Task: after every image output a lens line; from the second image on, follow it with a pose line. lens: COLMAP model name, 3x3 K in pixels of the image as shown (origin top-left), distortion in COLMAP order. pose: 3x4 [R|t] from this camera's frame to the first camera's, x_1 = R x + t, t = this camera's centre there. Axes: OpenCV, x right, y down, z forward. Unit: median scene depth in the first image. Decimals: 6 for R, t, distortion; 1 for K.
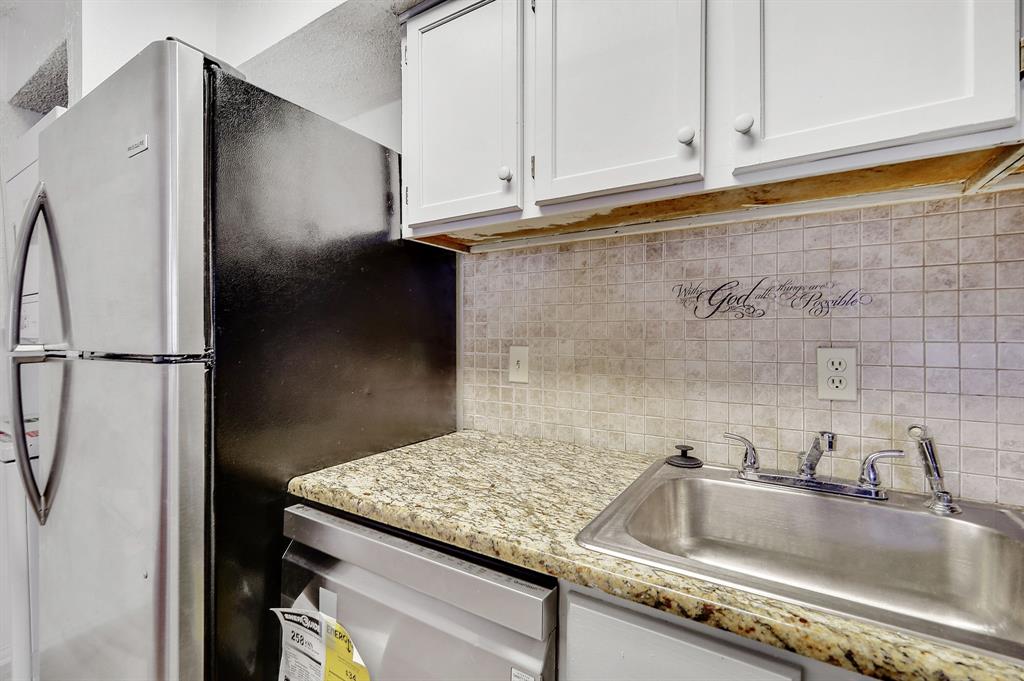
lens RADIAL K [[449.2, 0, 513.4], [0, 449.2, 338.4], [0, 0, 1]] dist [-0.000957, -0.004324]
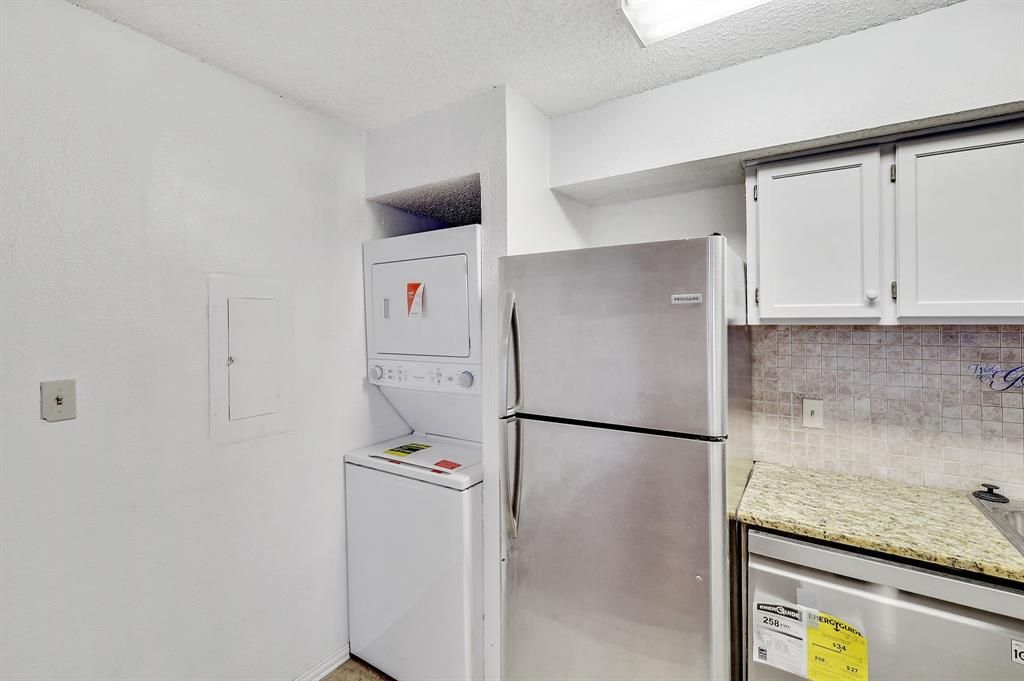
lens RADIAL K [[449.2, 0, 510.5], [0, 449.2, 321.9], [0, 0, 1]] dist [-0.000957, -0.004324]
pose [[0.999058, -0.004552, -0.043153, -0.982988], [0.004114, 0.999939, -0.010231, -0.242212], [0.043197, 0.010043, 0.999016, -0.408630]]
